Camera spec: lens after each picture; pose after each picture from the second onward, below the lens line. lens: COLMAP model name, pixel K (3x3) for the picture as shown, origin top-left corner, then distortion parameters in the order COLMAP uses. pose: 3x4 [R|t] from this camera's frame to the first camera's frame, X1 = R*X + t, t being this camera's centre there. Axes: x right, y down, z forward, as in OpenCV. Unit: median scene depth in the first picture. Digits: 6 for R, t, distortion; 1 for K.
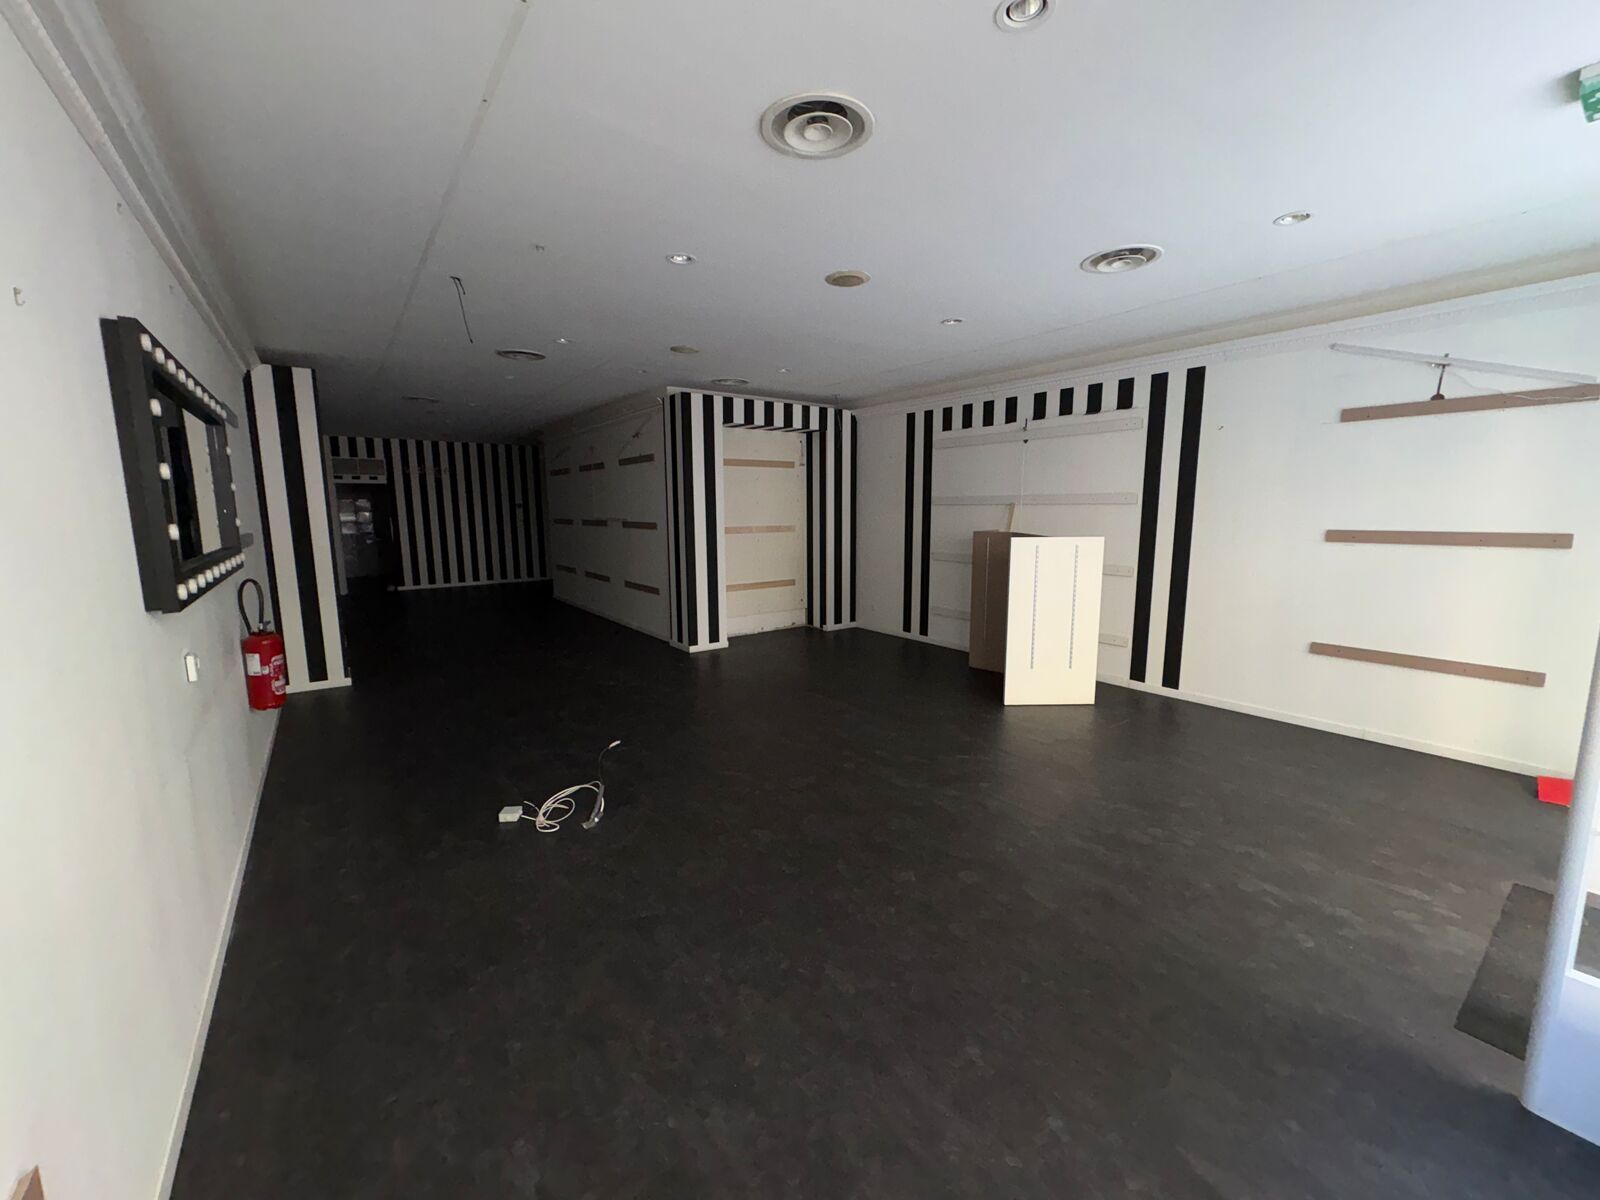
lens RADIAL K [[634.0, 0, 802.9], [0, 634.0, 597.7], [0, 0, 1]] dist [-0.000787, 0.000826]
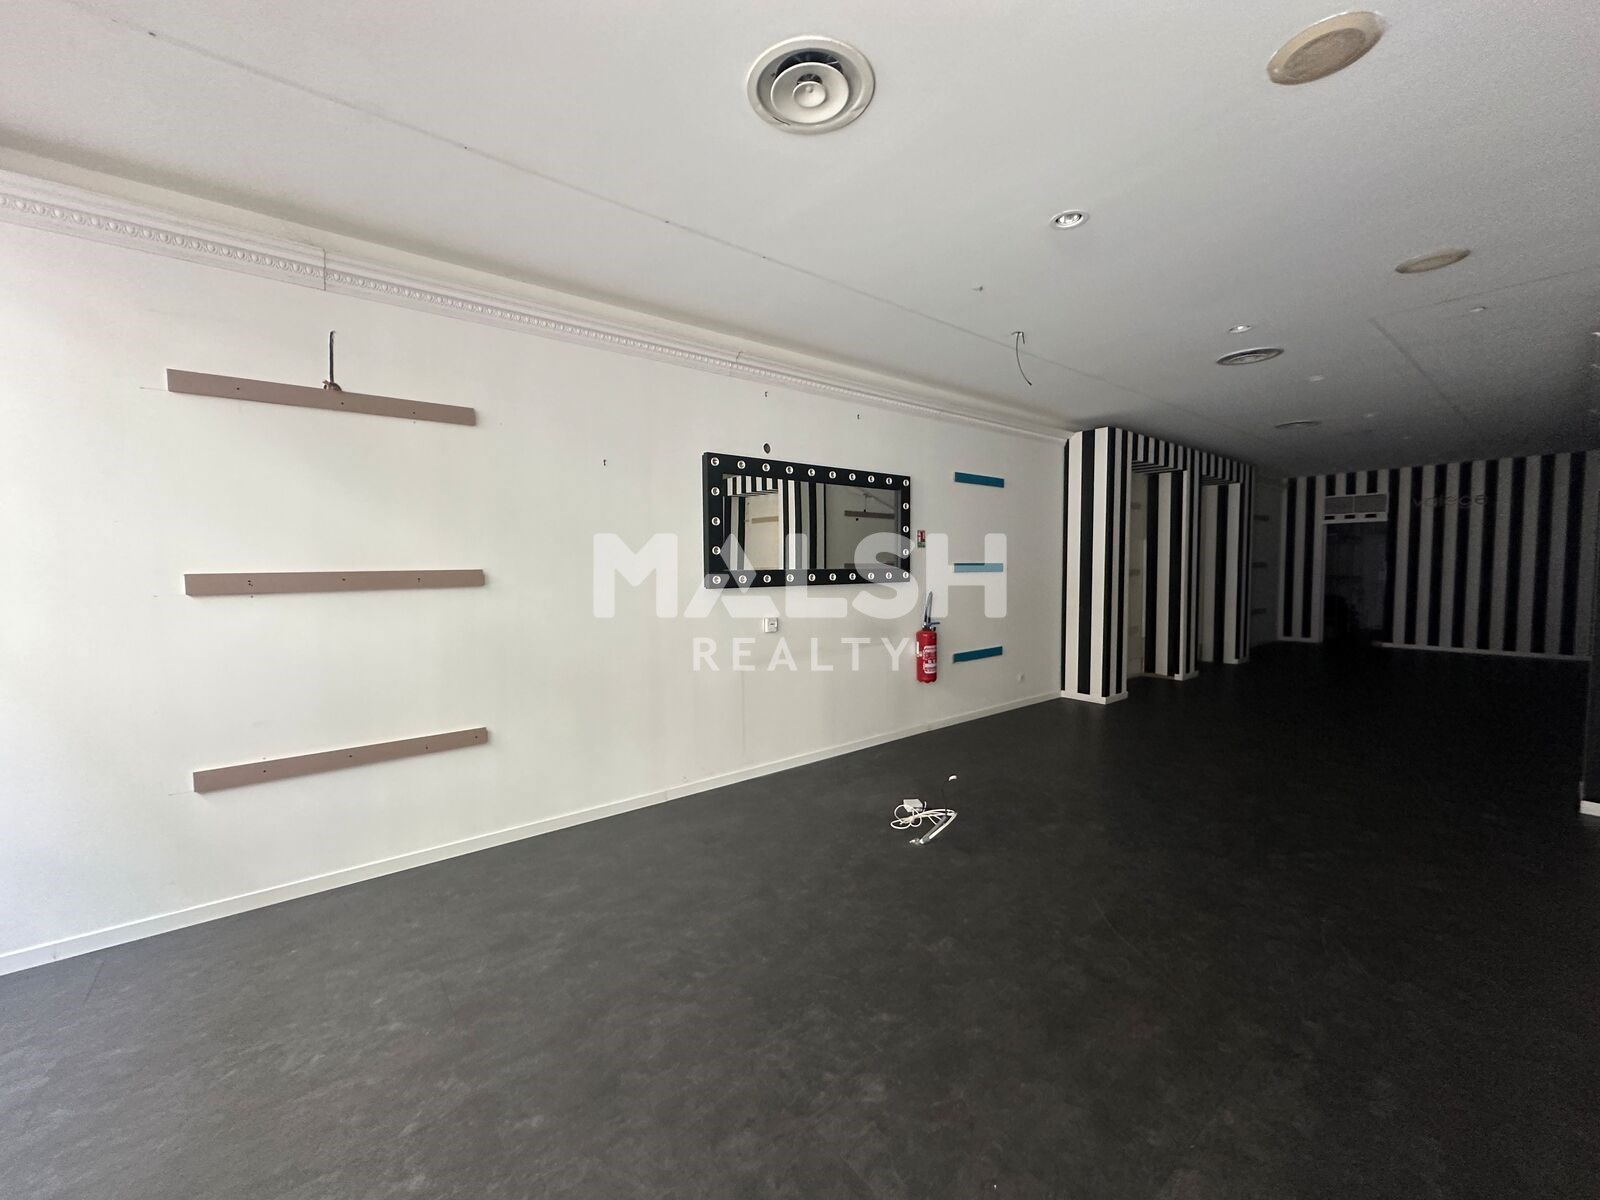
lens RADIAL K [[635.6, 0, 799.0], [0, 635.6, 598.1], [0, 0, 1]] dist [0.000095, -0.000030]
pose [[0.040526, 0.059247, -0.997420, 0.271498], [-0.135847, 0.989298, 0.053245, -0.024409], [0.989901, 0.133339, 0.048141, 0.296147]]
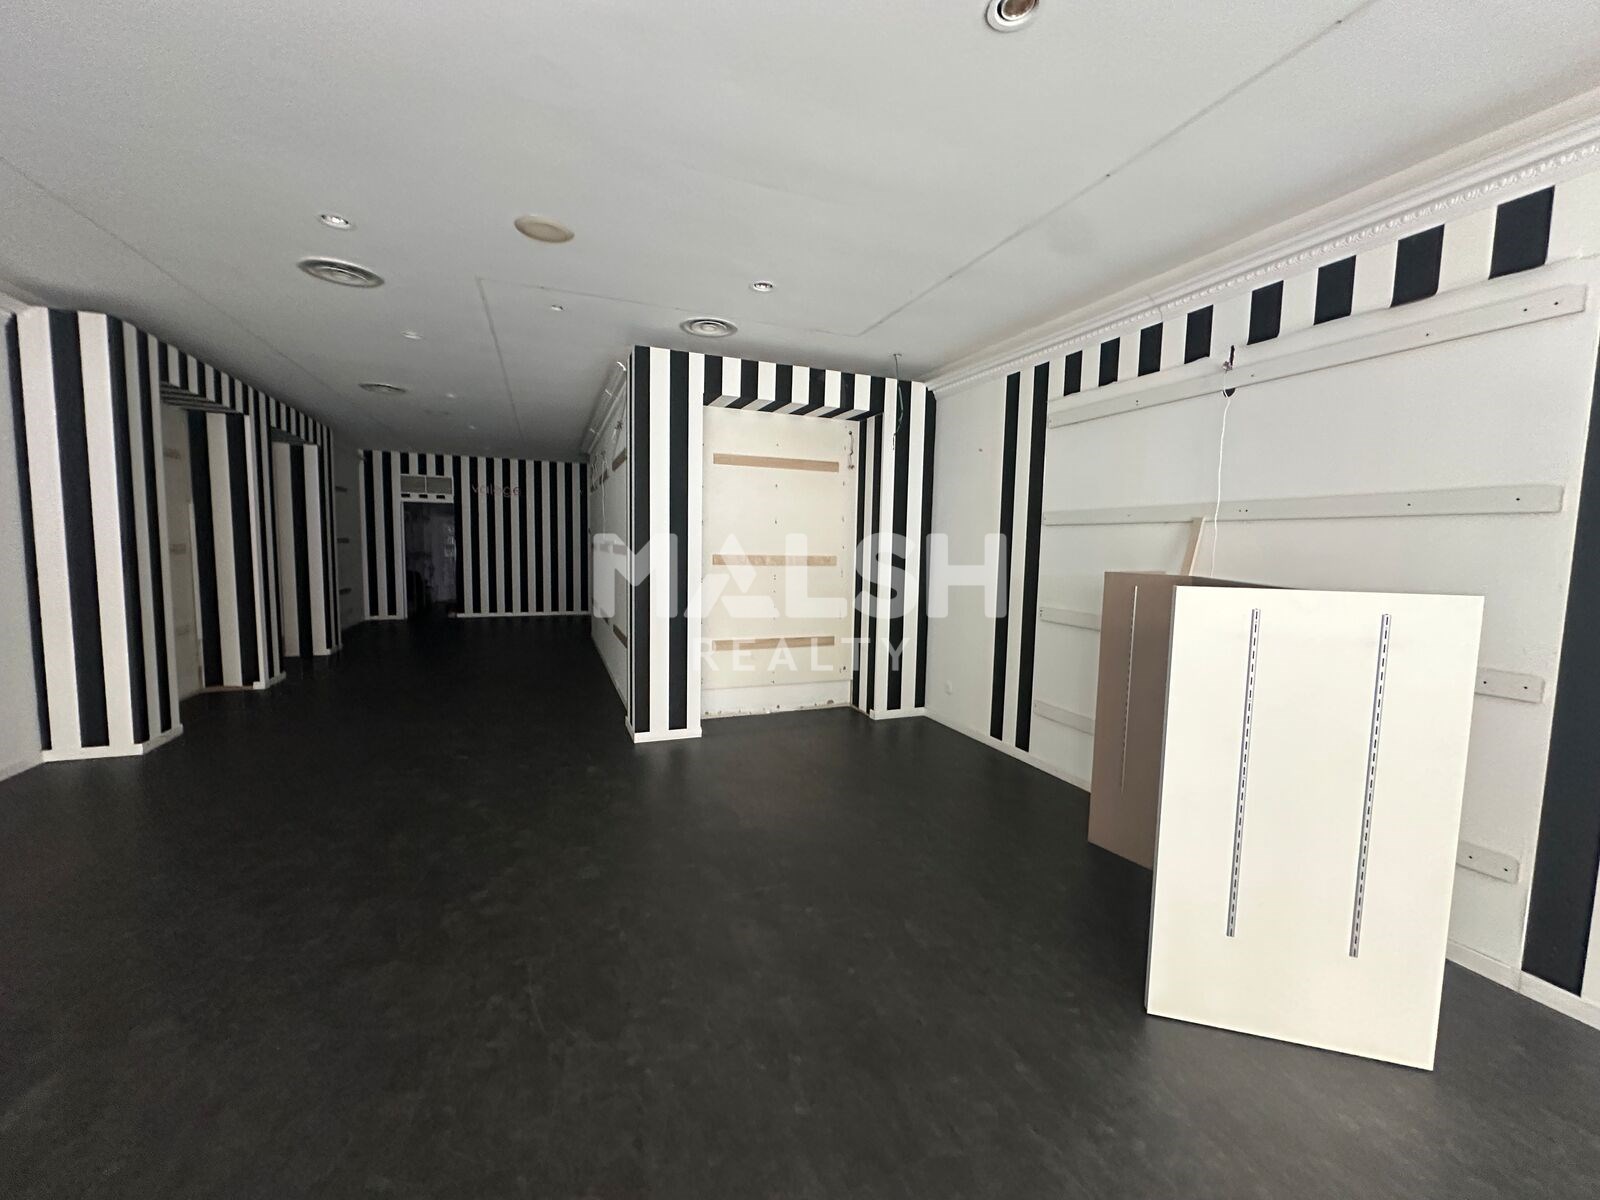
lens RADIAL K [[635.6, 0, 797.8], [0, 635.6, 598.2], [0, 0, 1]] dist [0.000095, -0.000030]
pose [[0.965028, 0.046003, -0.258079, 0.132169], [-0.061644, 0.996699, -0.052838, -0.034245], [0.254796, 0.066899, 0.964678, 0.365817]]
